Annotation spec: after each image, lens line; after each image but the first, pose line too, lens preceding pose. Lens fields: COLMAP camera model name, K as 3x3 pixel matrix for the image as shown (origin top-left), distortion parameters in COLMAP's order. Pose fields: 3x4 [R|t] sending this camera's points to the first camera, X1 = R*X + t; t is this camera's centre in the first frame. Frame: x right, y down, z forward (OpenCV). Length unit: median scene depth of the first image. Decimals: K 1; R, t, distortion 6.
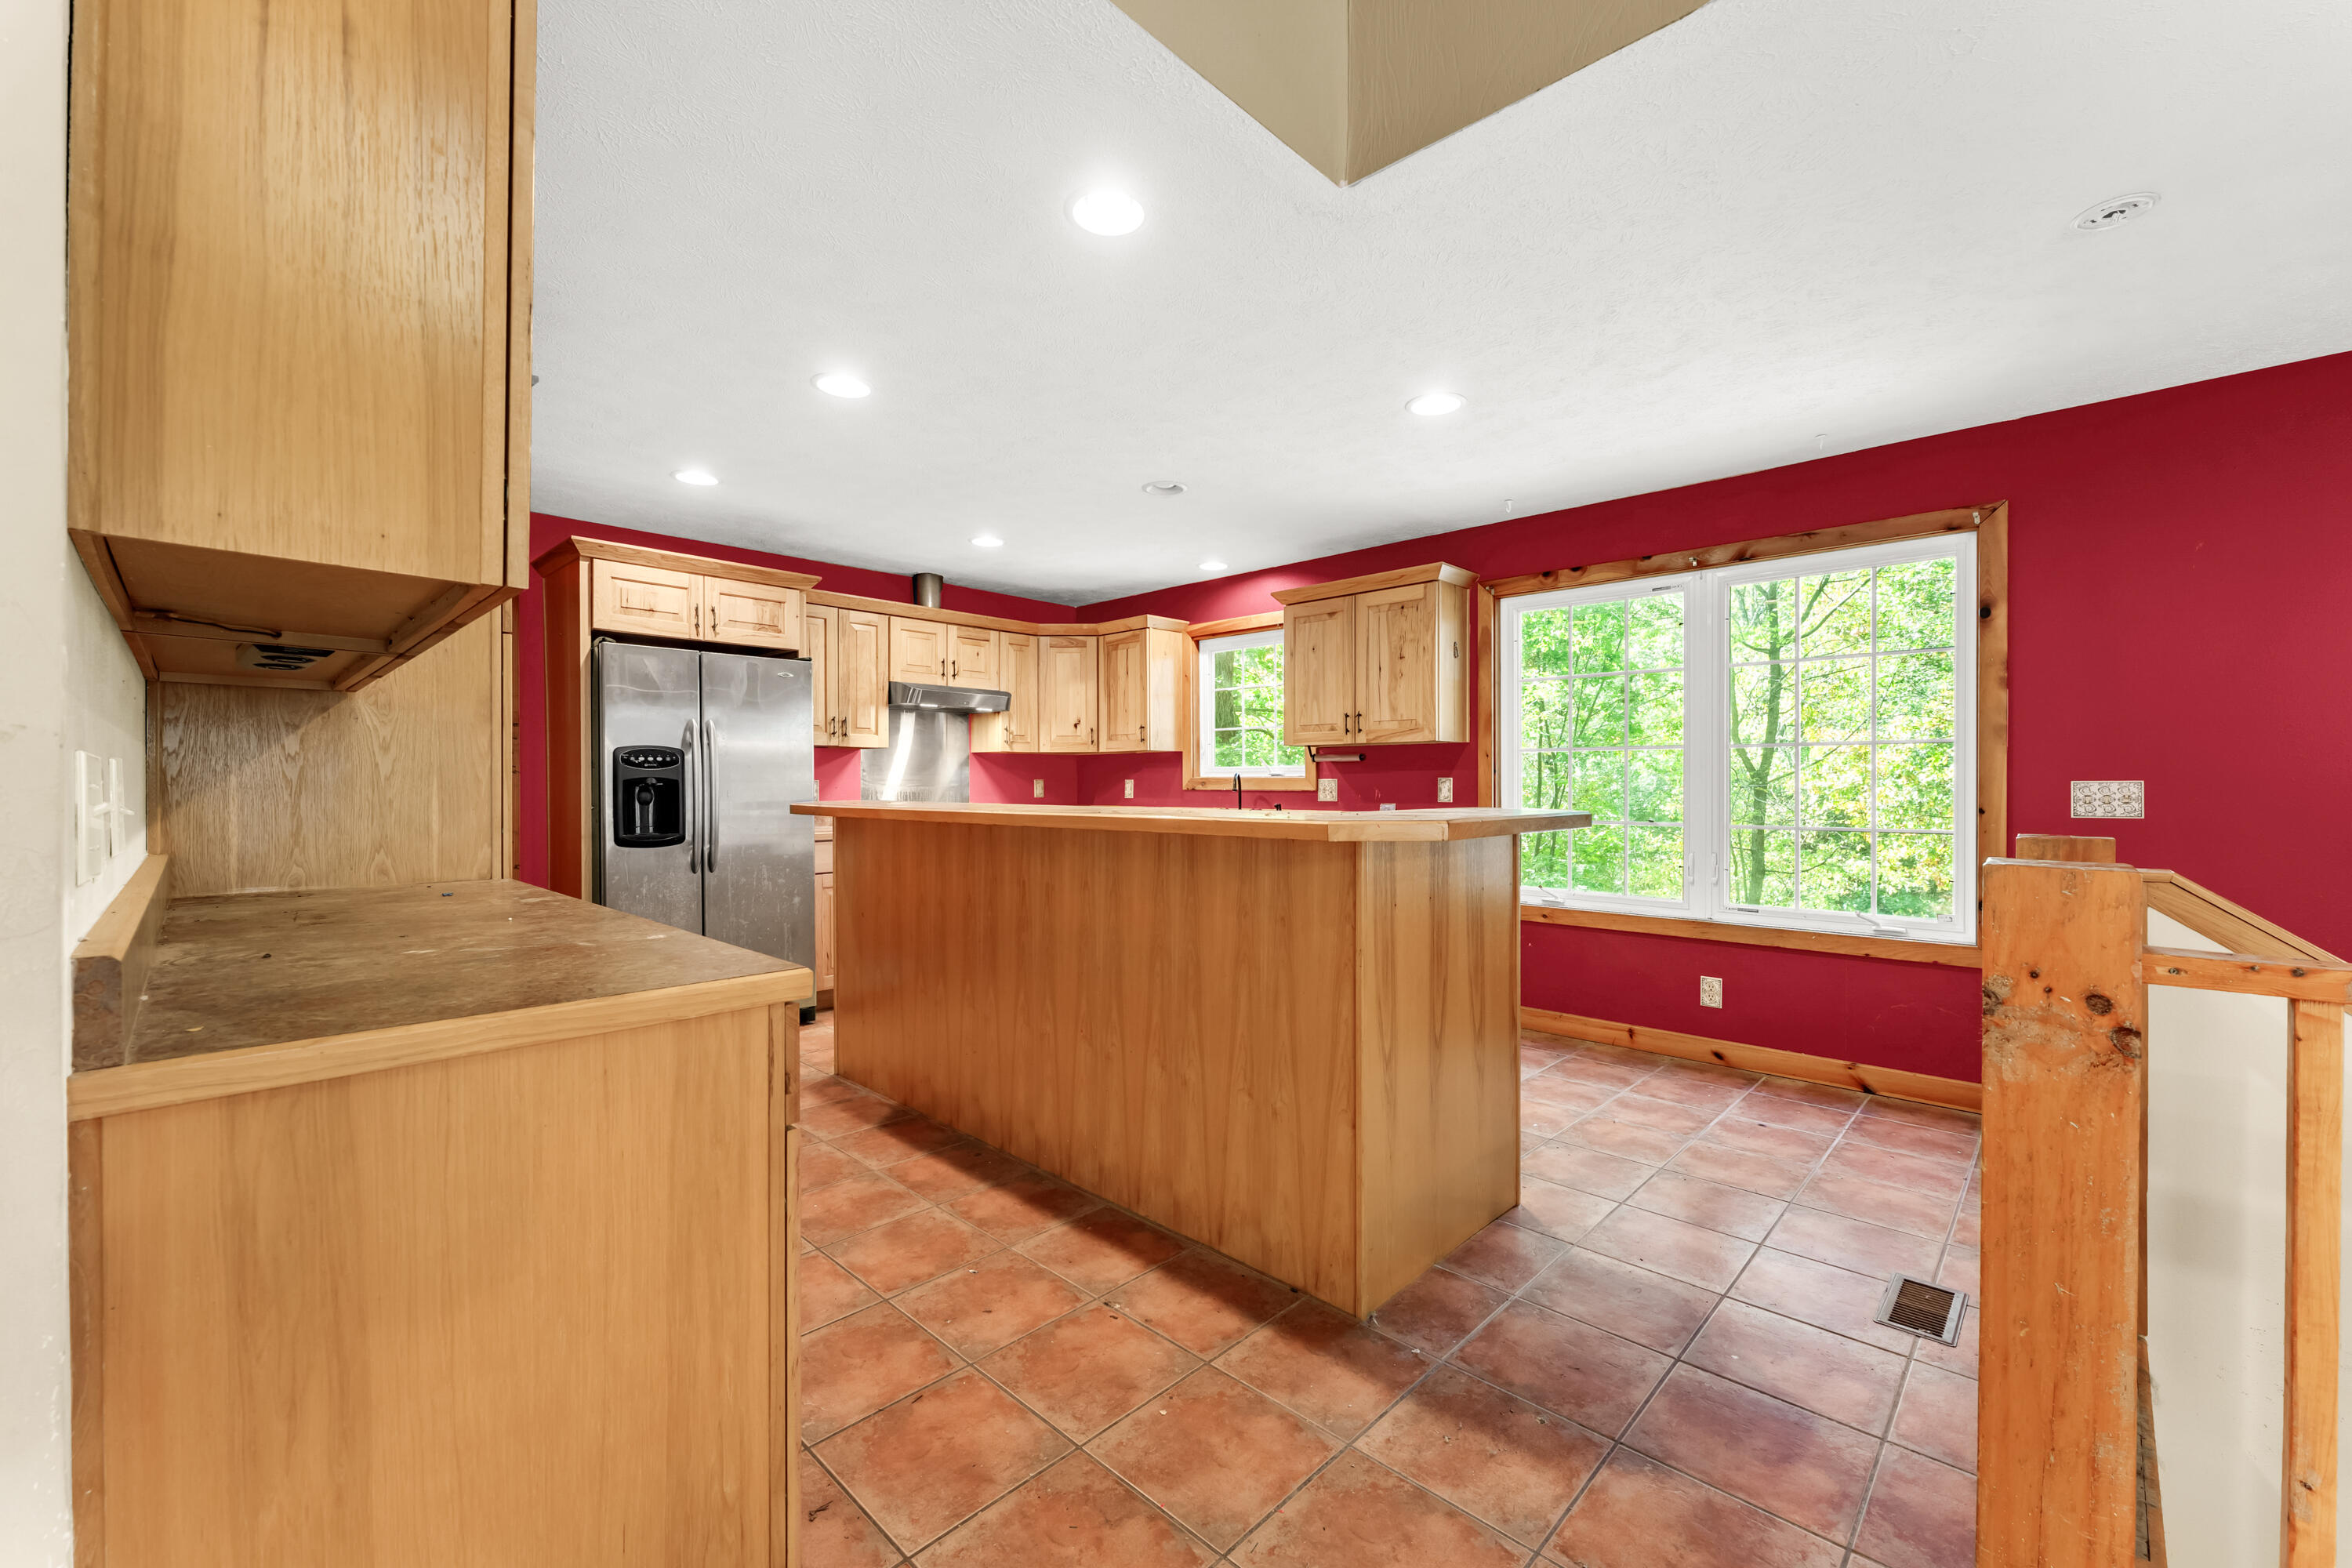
lens RADIAL K [[947.4, 0, 1181.2], [0, 947.4, 784.5], [0, 0, 1]] dist [0.001786, -0.001386]
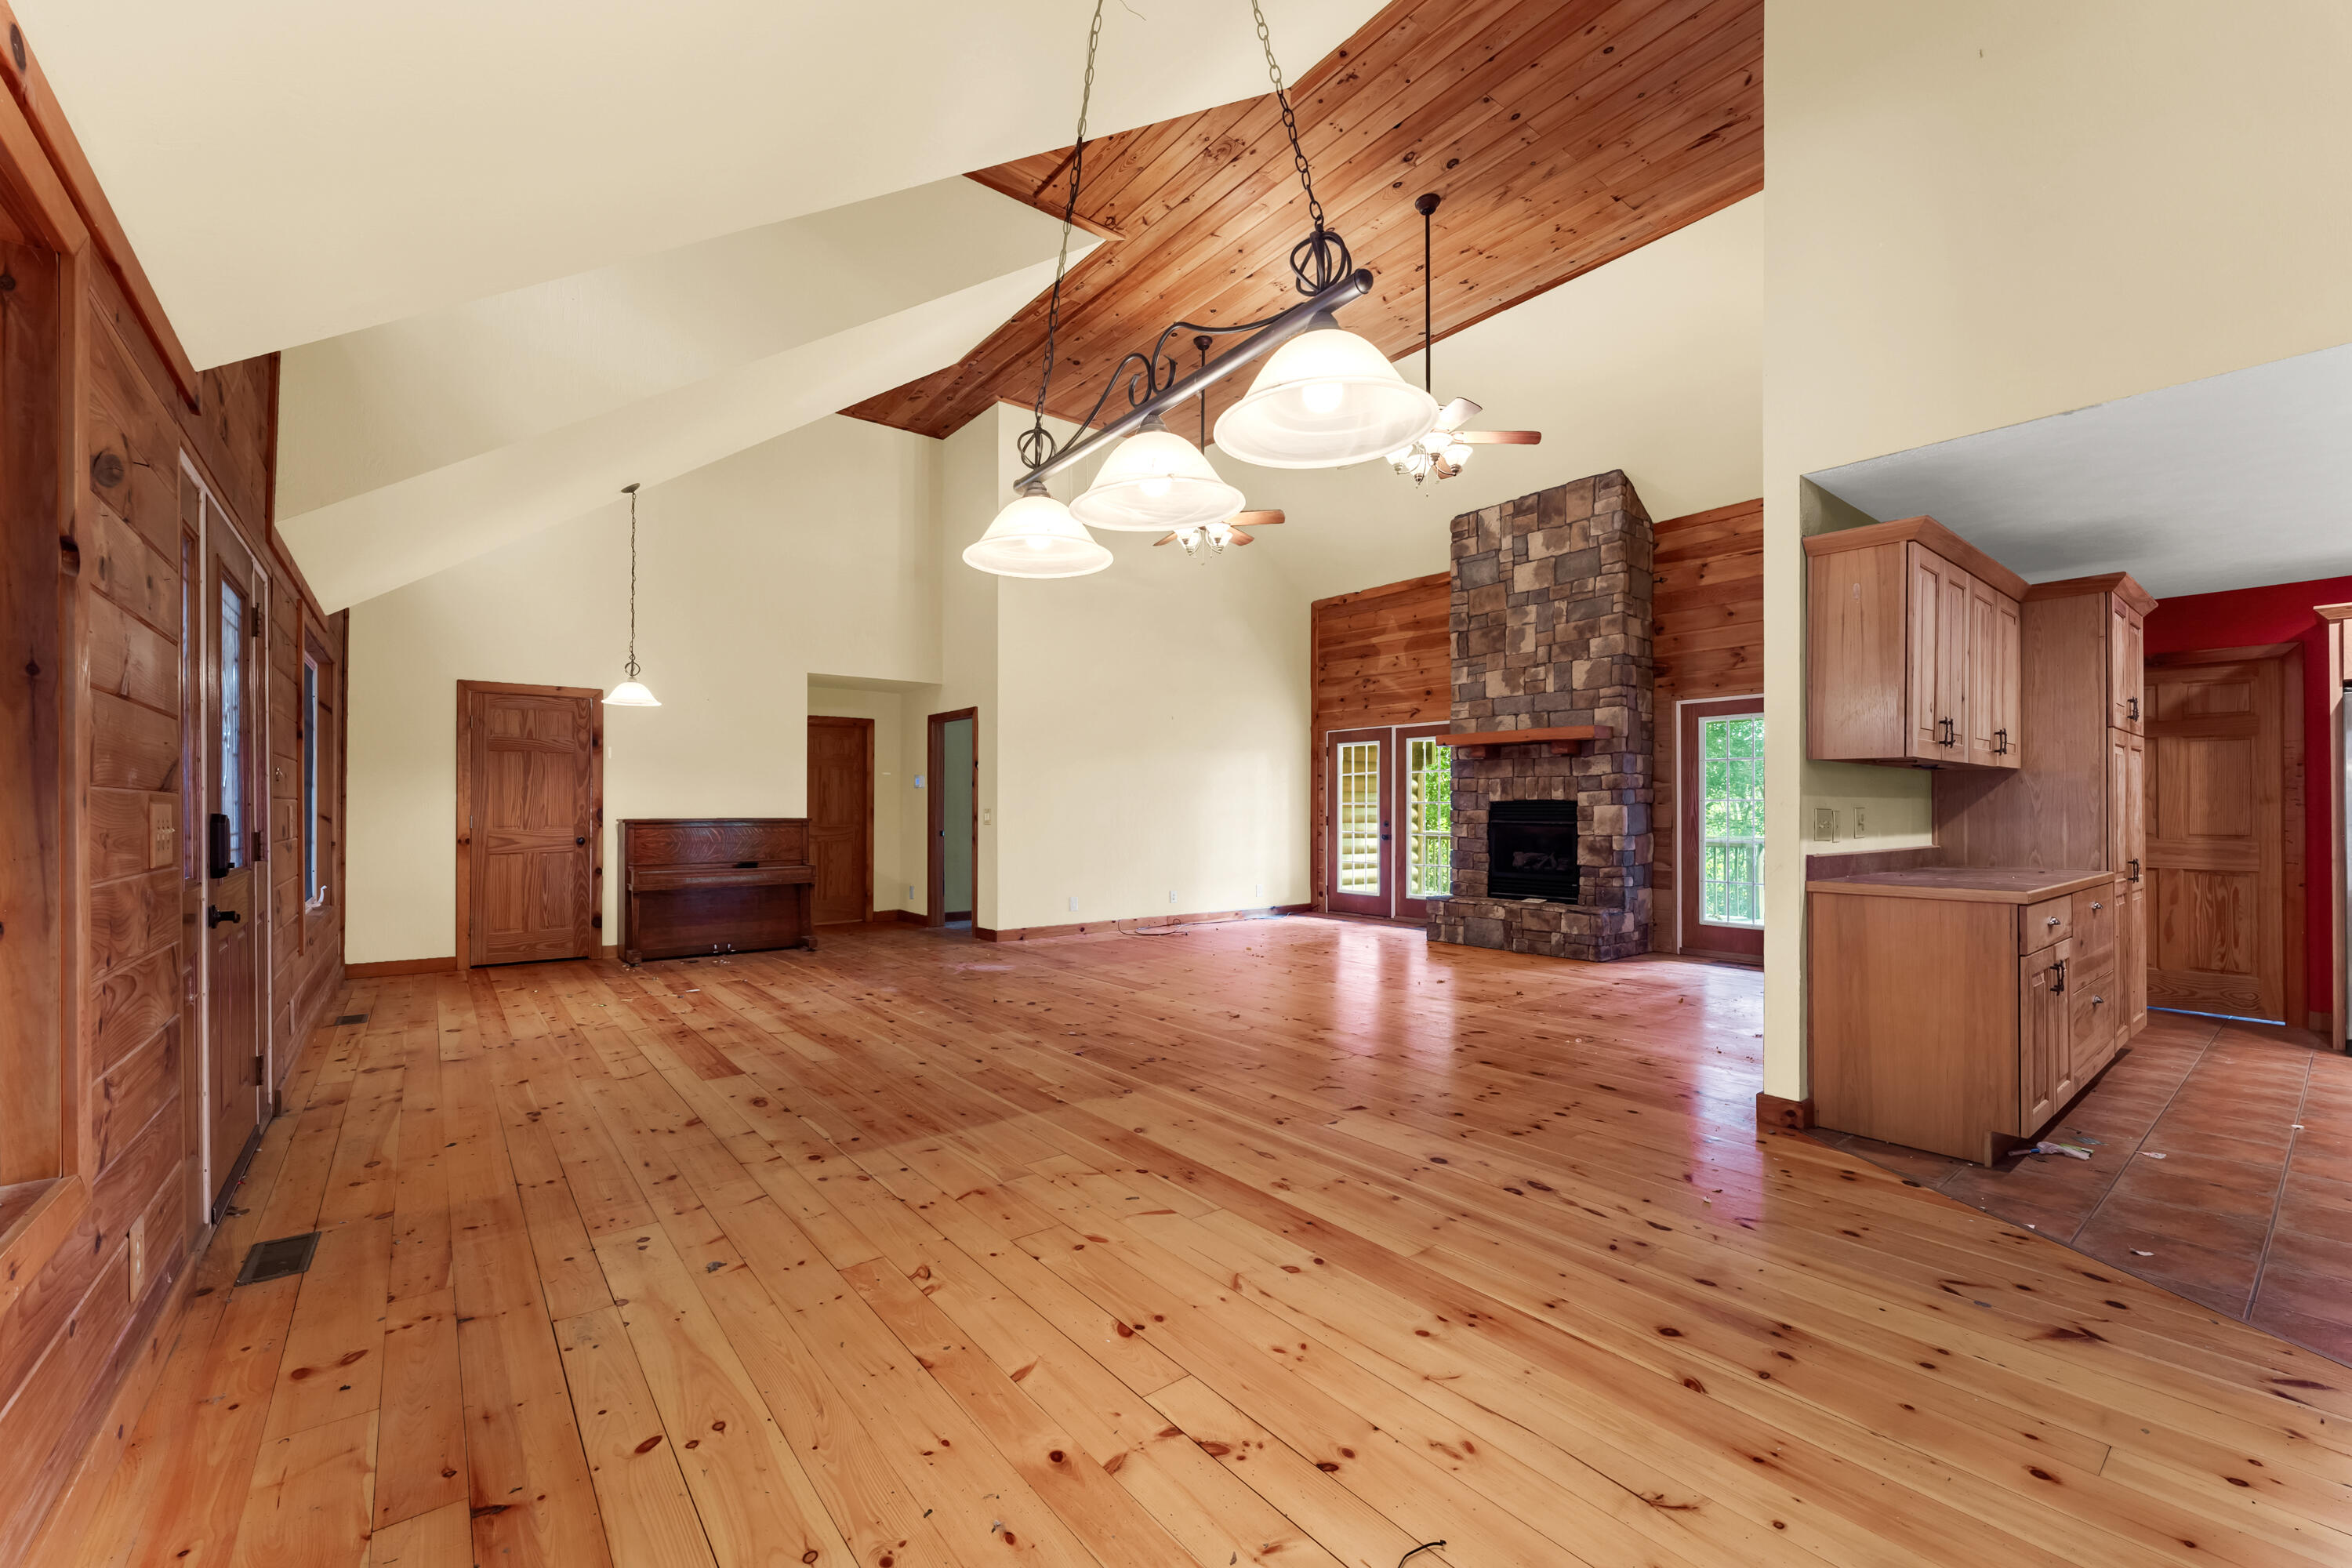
lens RADIAL K [[947.4, 0, 1171.7], [0, 947.4, 804.6], [0, 0, 1]] dist [0.001786, -0.001386]
pose [[-0.136435, -0.007698, -0.990619, 0.694259], [-0.001406, 0.999970, -0.007577, -0.003007], [0.990648, 0.000359, -0.136442, -0.255429]]
